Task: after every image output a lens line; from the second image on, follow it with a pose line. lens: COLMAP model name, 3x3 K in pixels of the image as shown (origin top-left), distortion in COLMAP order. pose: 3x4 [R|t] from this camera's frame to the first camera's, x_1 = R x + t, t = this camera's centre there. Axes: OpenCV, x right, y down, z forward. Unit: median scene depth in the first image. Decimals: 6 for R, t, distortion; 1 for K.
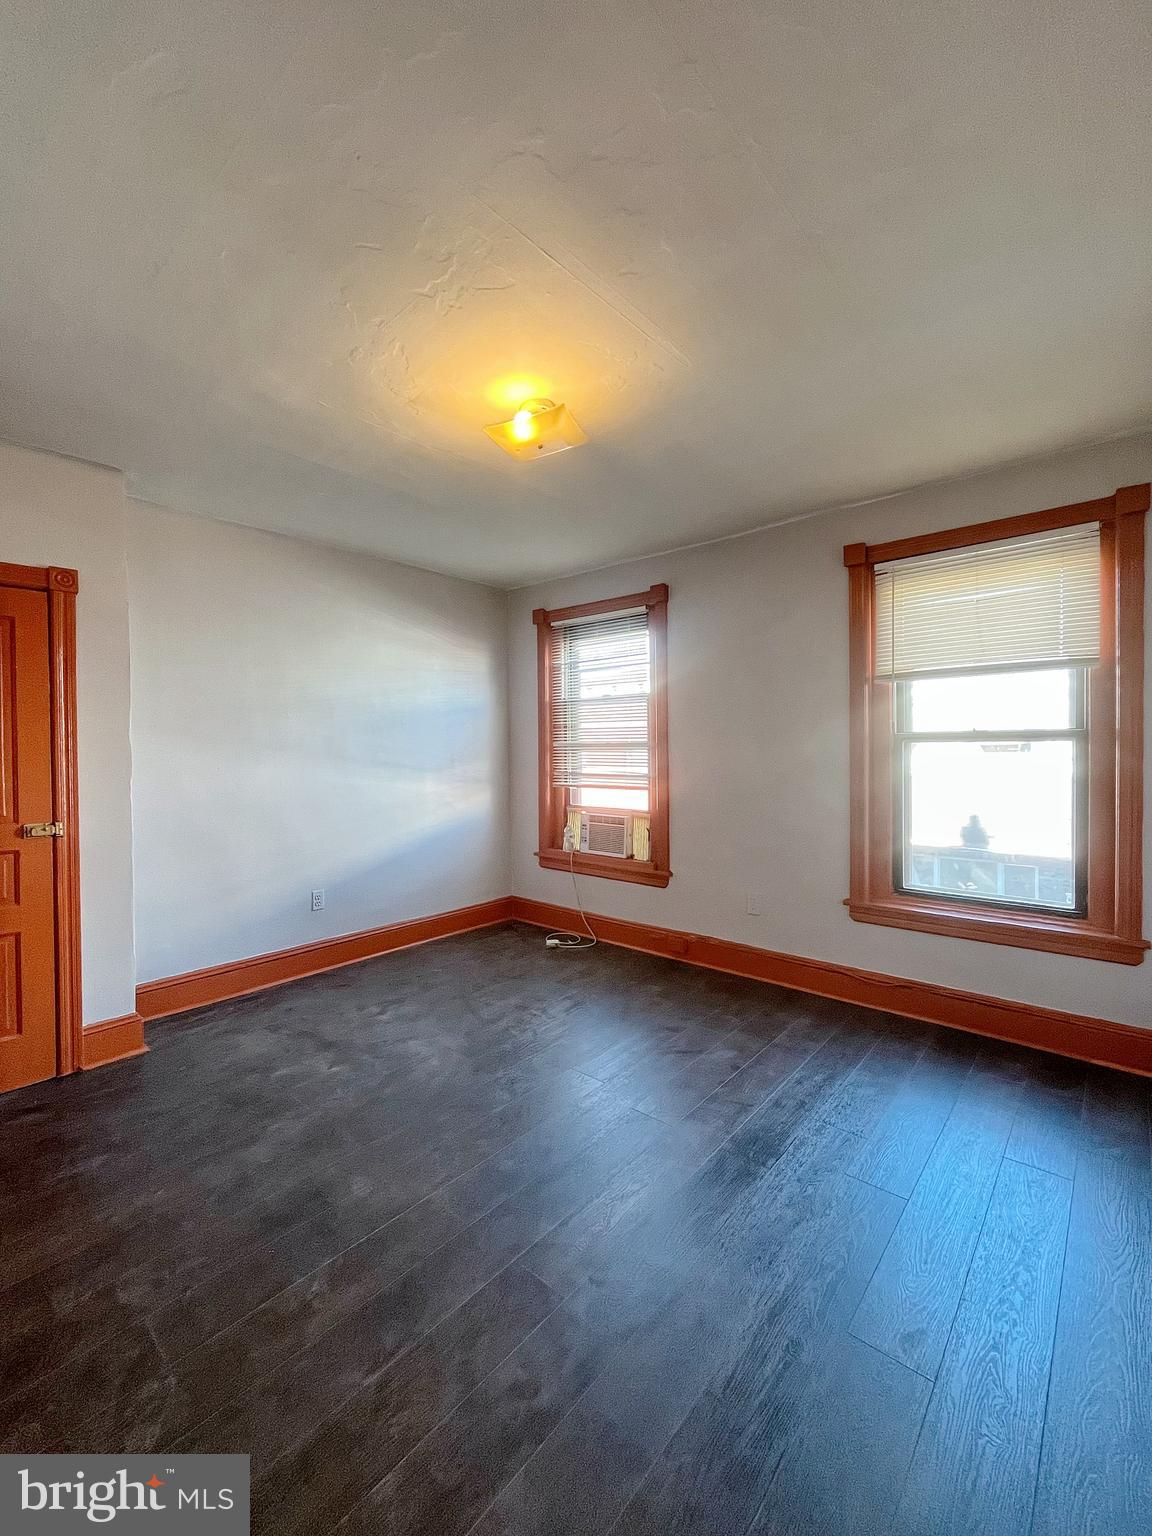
lens RADIAL K [[621.3, 0, 567.3], [0, 621.3, 762.3], [0, 0, 1]] dist [-0.003975, -0.000400]
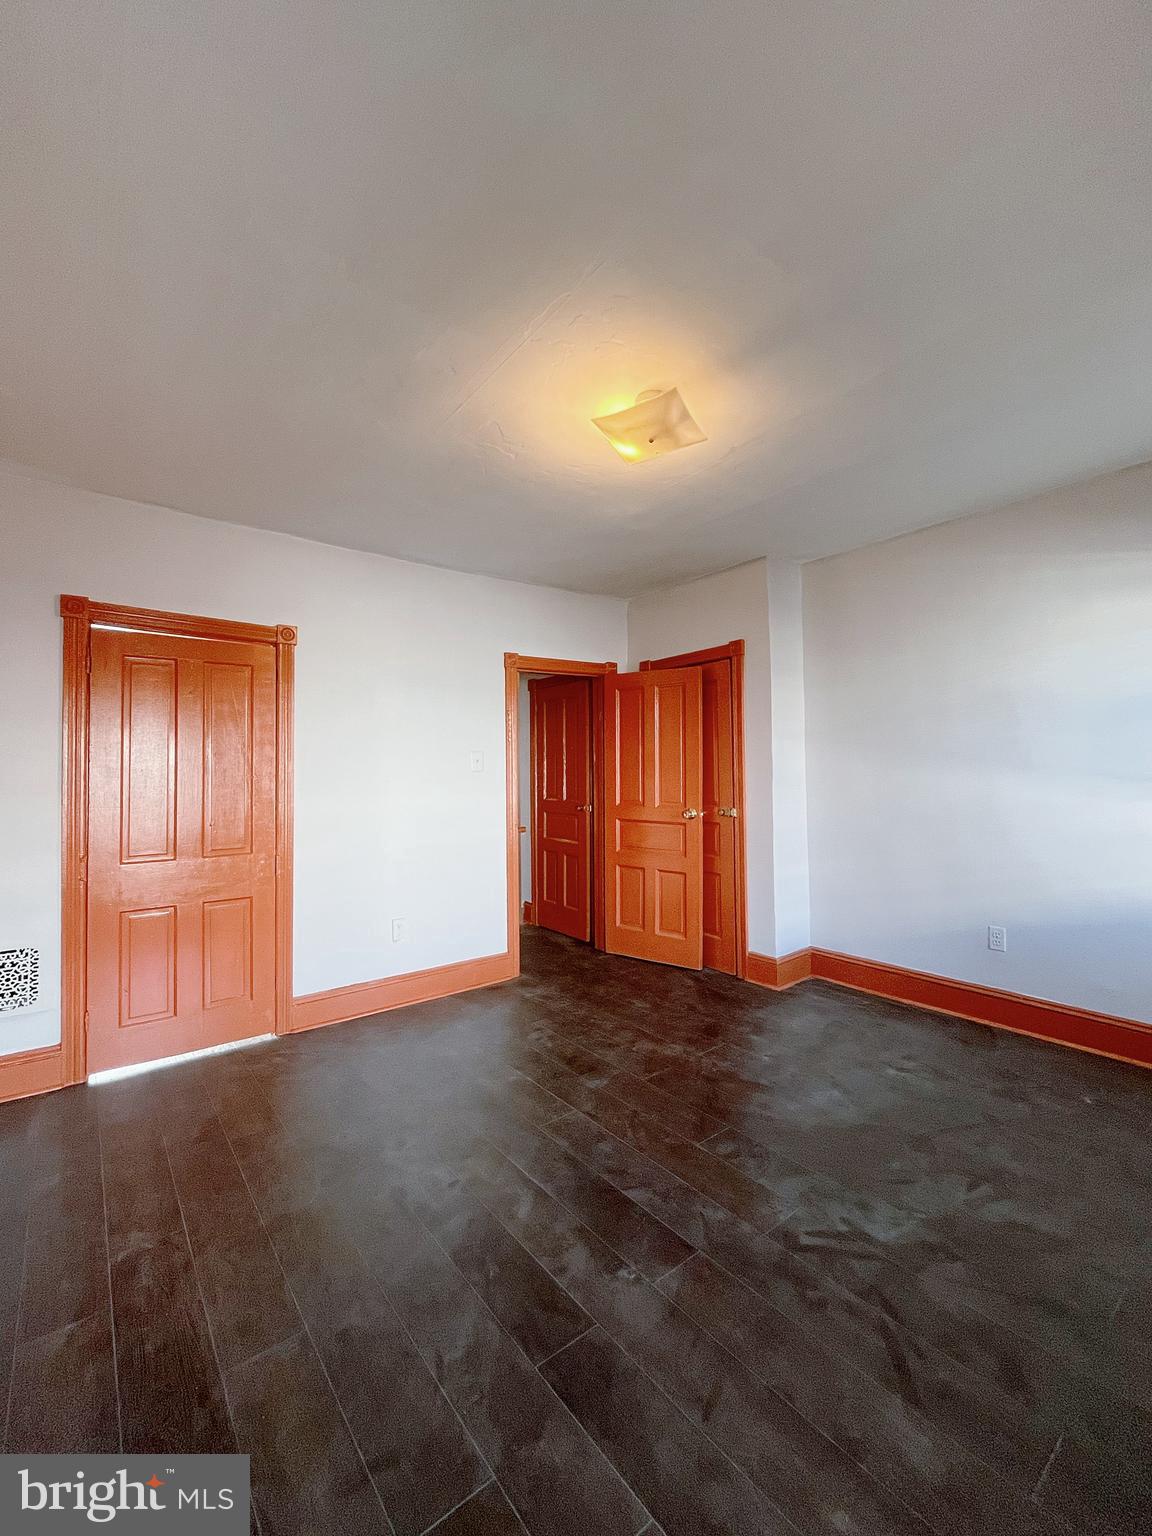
lens RADIAL K [[621.3, 0, 566.5], [0, 621.3, 766.5], [0, 0, 1]] dist [-0.003975, -0.000400]
pose [[-0.174492, 0.006288, -0.984638, 0.575461], [-0.001516, 0.999977, 0.006655, -0.012735], [0.984657, 0.002654, -0.174479, 0.659983]]
